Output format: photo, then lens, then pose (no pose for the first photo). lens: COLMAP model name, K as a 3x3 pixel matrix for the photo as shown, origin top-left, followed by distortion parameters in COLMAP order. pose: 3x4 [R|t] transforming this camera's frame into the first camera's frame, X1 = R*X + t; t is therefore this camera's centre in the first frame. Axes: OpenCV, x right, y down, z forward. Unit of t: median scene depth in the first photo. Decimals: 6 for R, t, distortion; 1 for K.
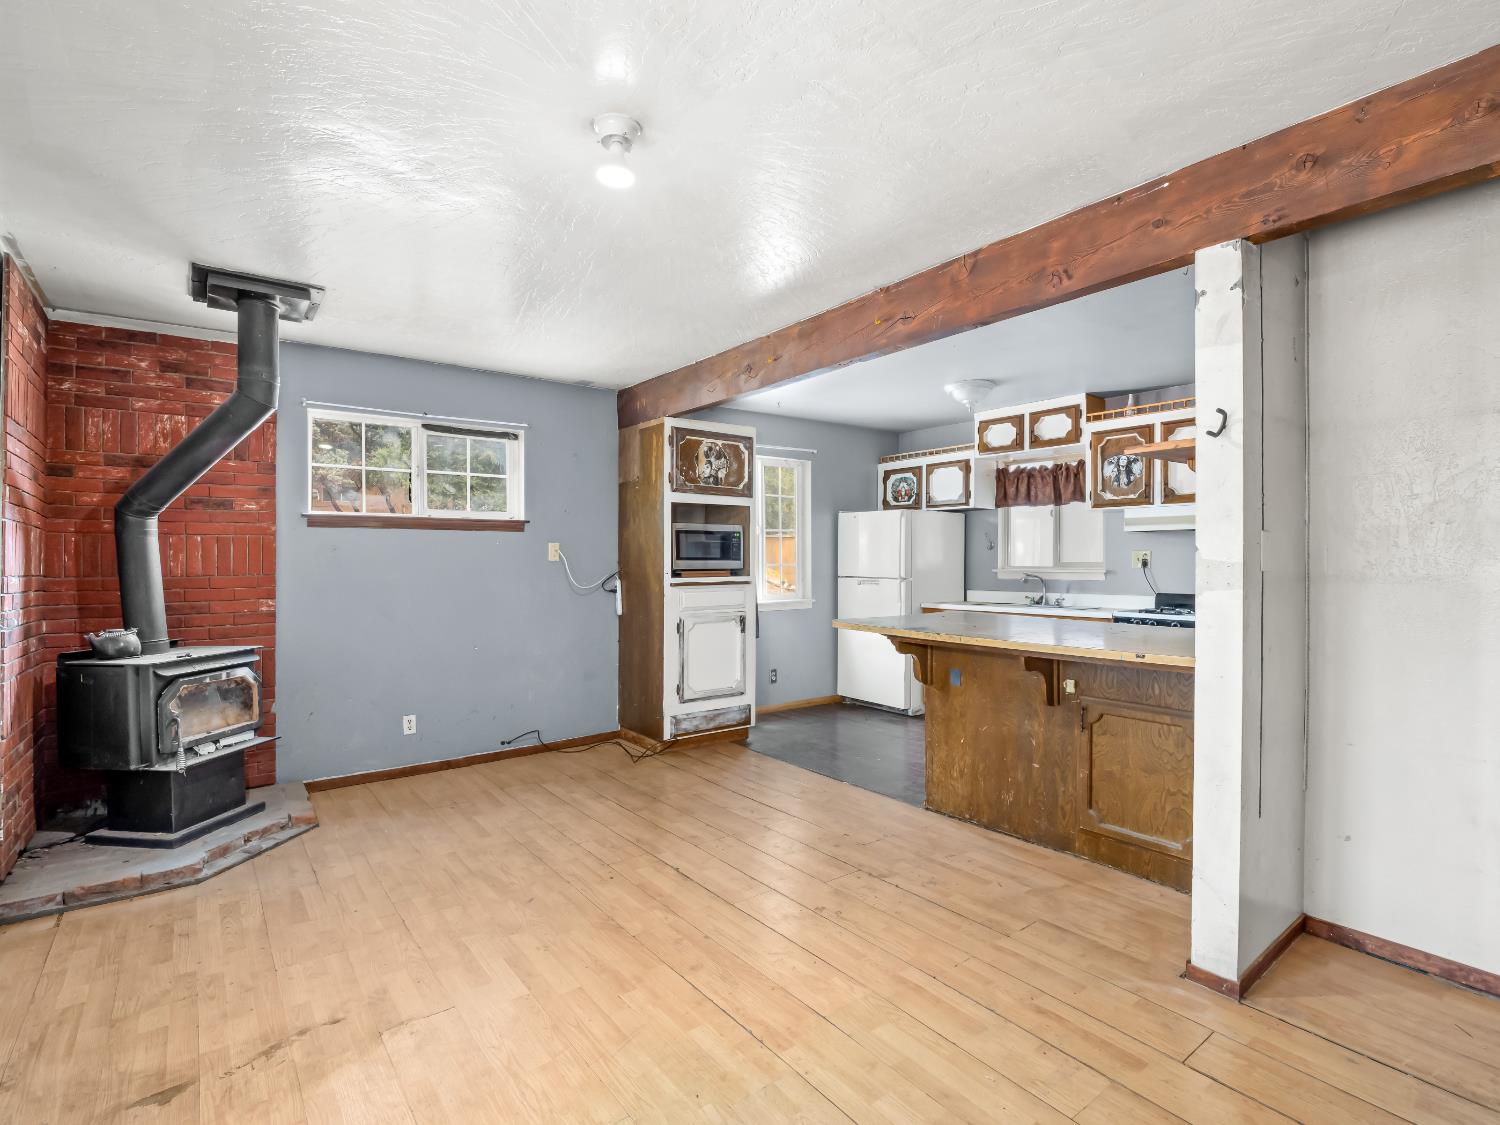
lens RADIAL K [[728.1, 0, 749.7], [0, 728.1, 565.9], [0, 0, 1]] dist [-0.009258, -0.002881]
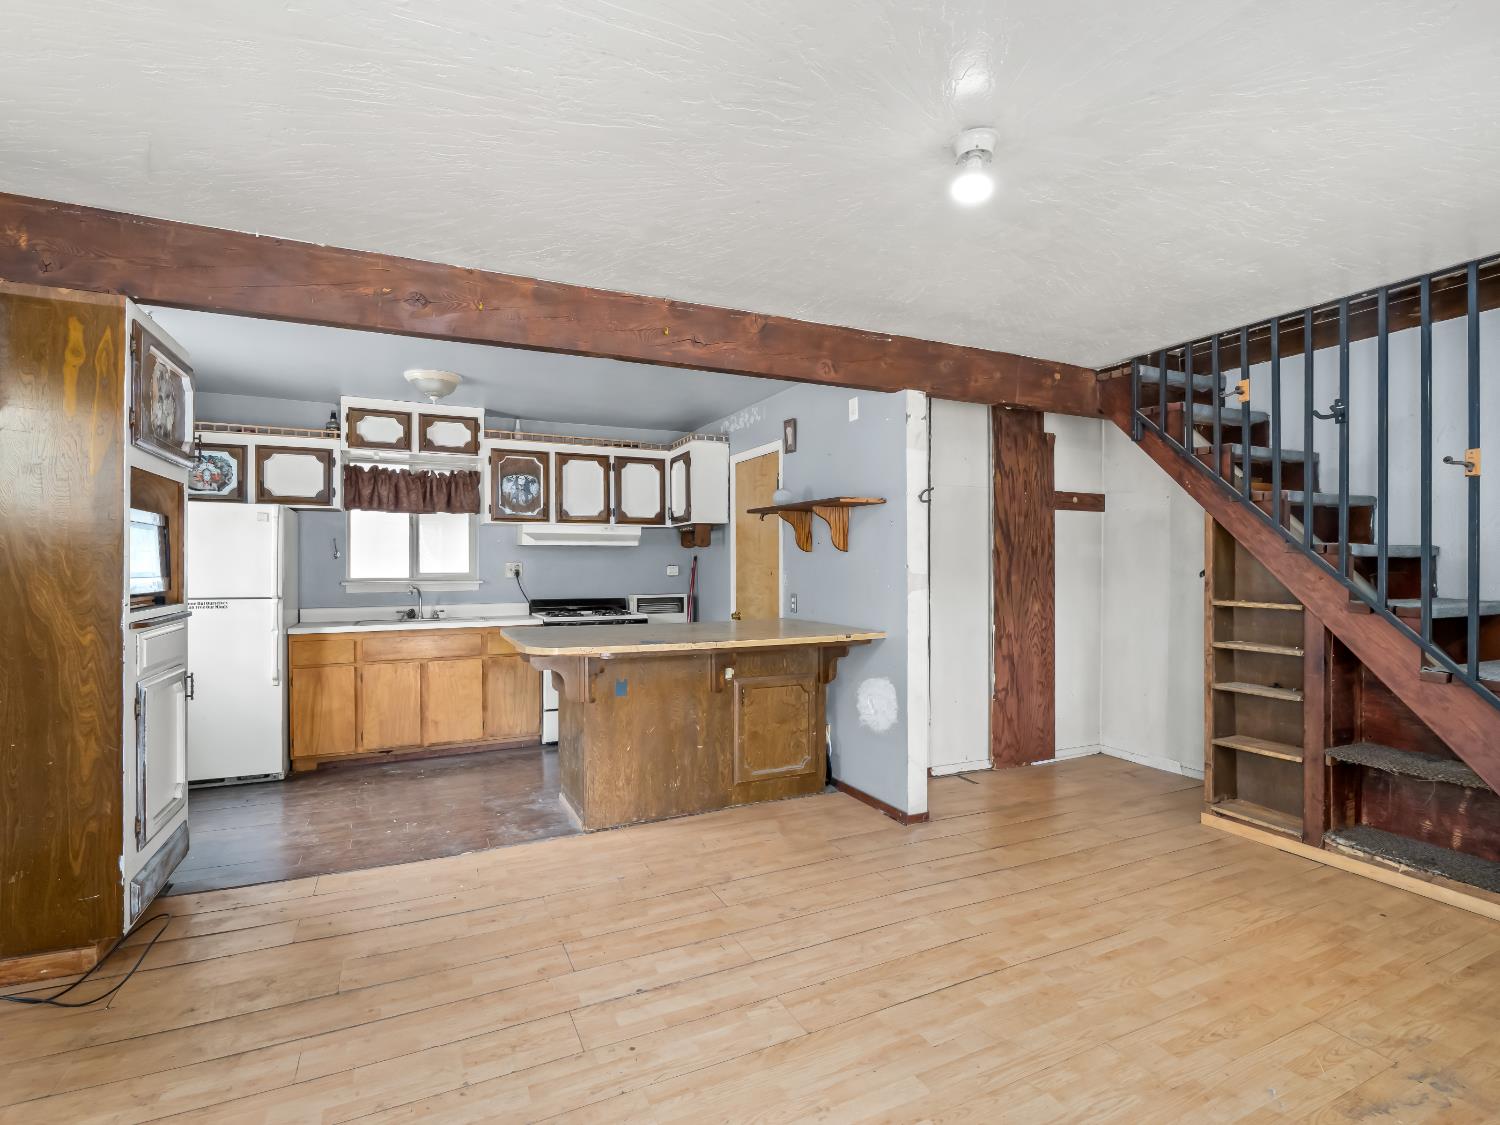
lens RADIAL K [[728.1, 0, 748.3], [0, 728.1, 562.4], [0, 0, 1]] dist [-0.009258, -0.002881]
pose [[0.209187, 0.004480, 0.977865, -0.551439], [0.008863, 0.999940, -0.006478, -0.011927], [-0.977835, 0.010022, 0.209135, 0.498519]]
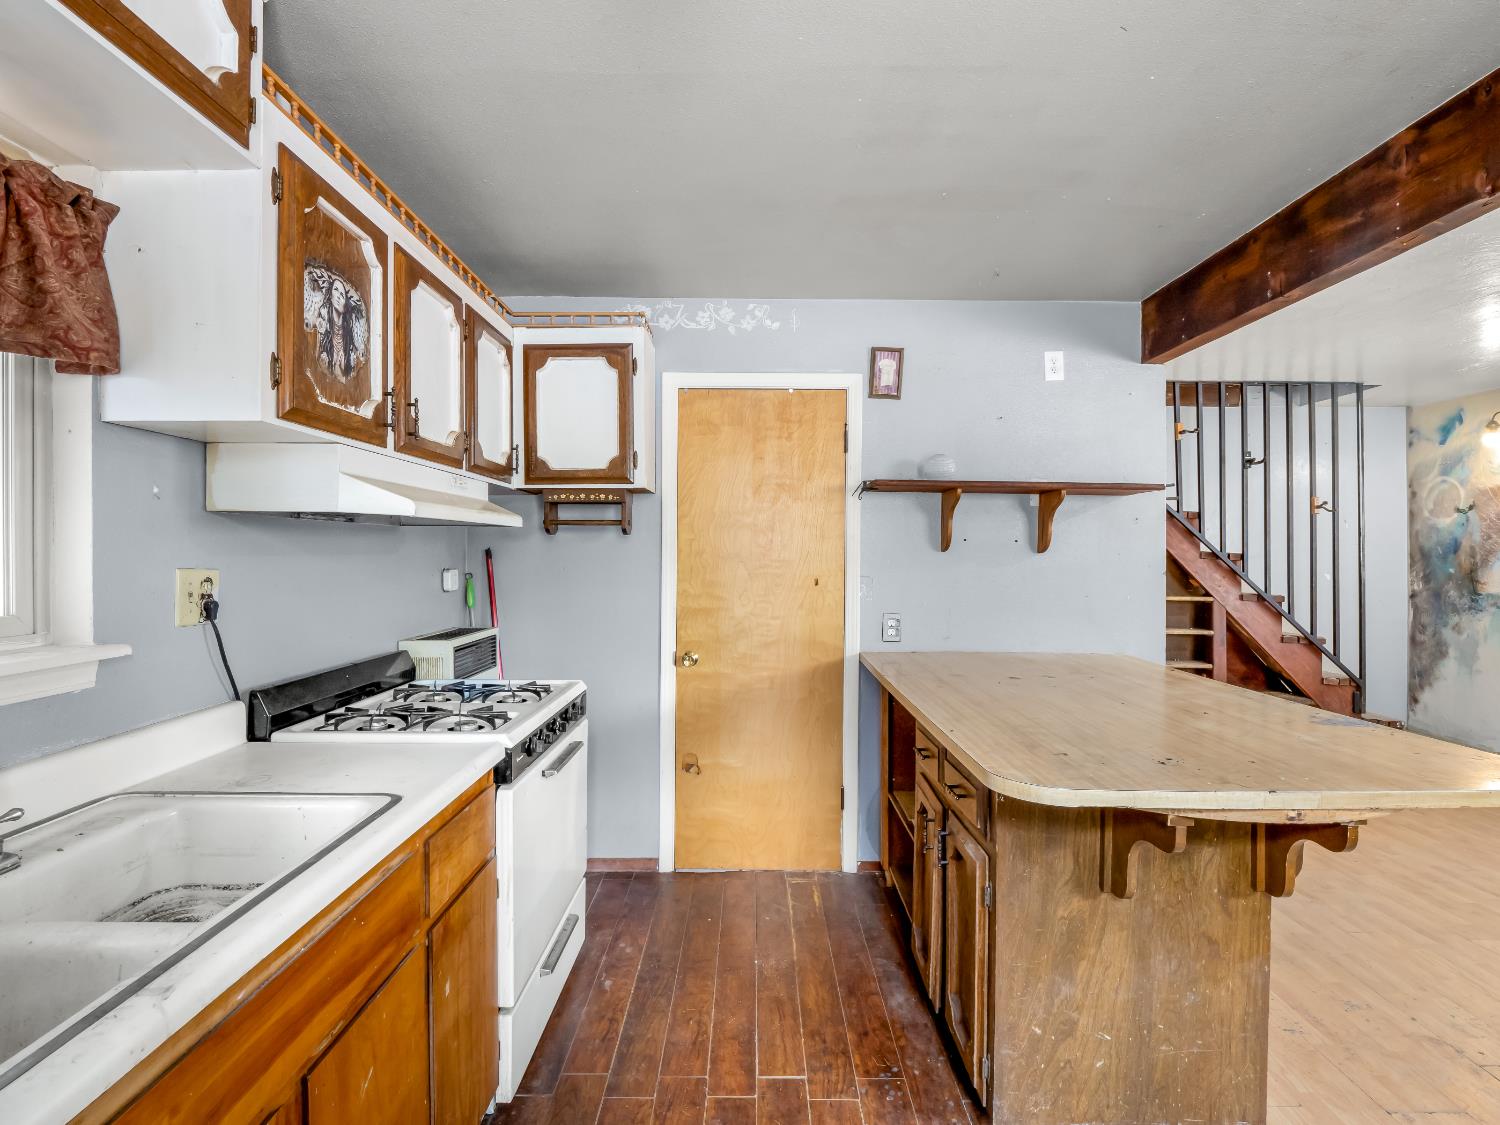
lens RADIAL K [[728.1, 0, 749.0], [0, 728.1, 558.1], [0, 0, 1]] dist [-0.009258, -0.002881]
pose [[-0.790399, -0.004577, 0.612575, 0.191236], [0.001458, 0.999955, 0.009352, -0.033405], [-0.612590, 0.008285, -0.790357, 1.303117]]
